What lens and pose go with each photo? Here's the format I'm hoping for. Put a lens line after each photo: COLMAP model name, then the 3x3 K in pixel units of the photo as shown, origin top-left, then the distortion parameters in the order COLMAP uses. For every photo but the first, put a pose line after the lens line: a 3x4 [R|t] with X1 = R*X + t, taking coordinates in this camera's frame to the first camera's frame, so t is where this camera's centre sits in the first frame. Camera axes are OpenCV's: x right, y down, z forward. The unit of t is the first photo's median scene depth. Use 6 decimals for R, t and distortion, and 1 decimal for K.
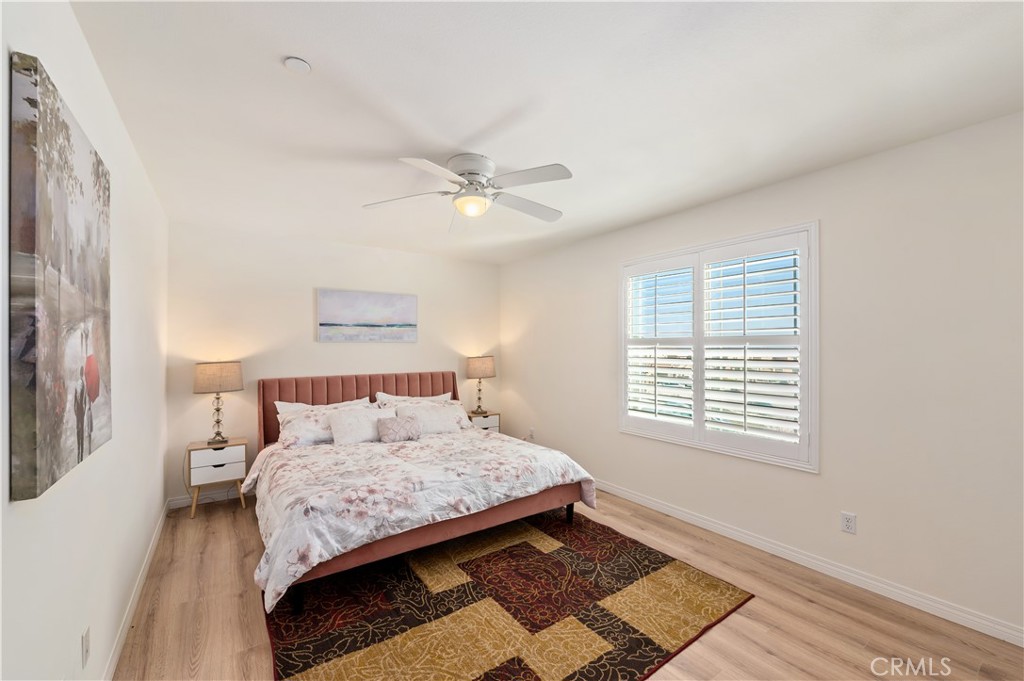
lens RADIAL K [[413.2, 0, 507.7], [0, 413.2, 349.4], [0, 0, 1]] dist [-0.003436, -0.003577]
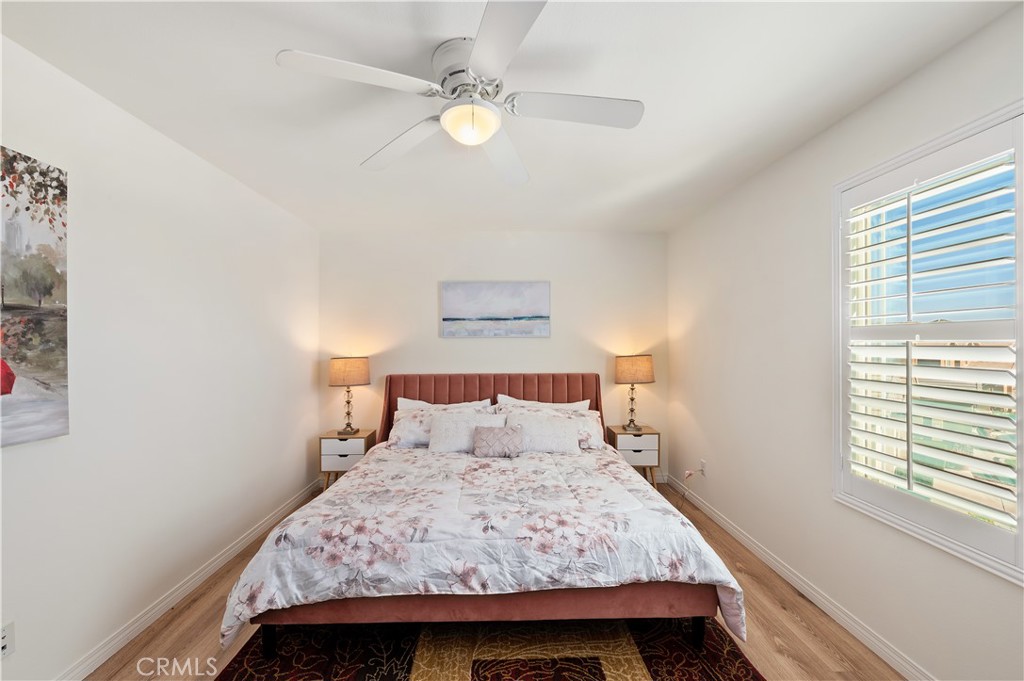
lens RADIAL K [[413.2, 0, 507.7], [0, 413.2, 349.4], [0, 0, 1]] dist [-0.003436, -0.003577]
pose [[0.839071, 0.008425, -0.543956, 0.254195], [-0.003677, 0.999945, 0.009817, -0.001017], [0.544009, -0.006237, 0.839056, 0.400667]]
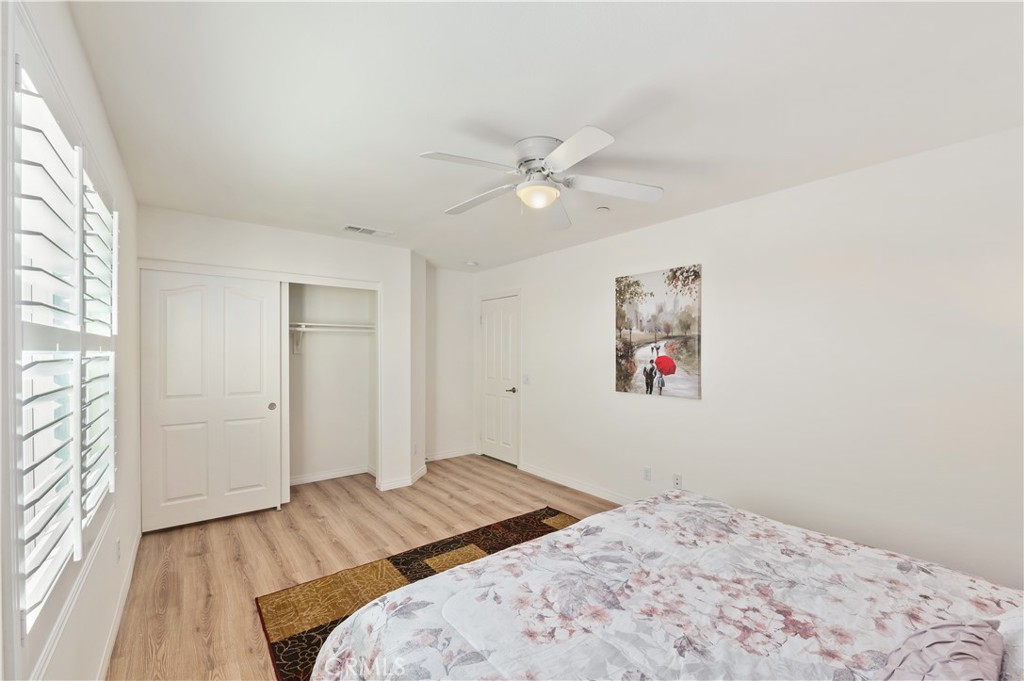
lens RADIAL K [[413.2, 0, 507.7], [0, 413.2, 349.4], [0, 0, 1]] dist [-0.003436, -0.003577]
pose [[-0.998467, 0.003660, -0.055232, 0.022721], [0.003484, 0.999988, 0.003297, -0.014082], [0.055243, 0.003100, -0.998468, 1.552490]]
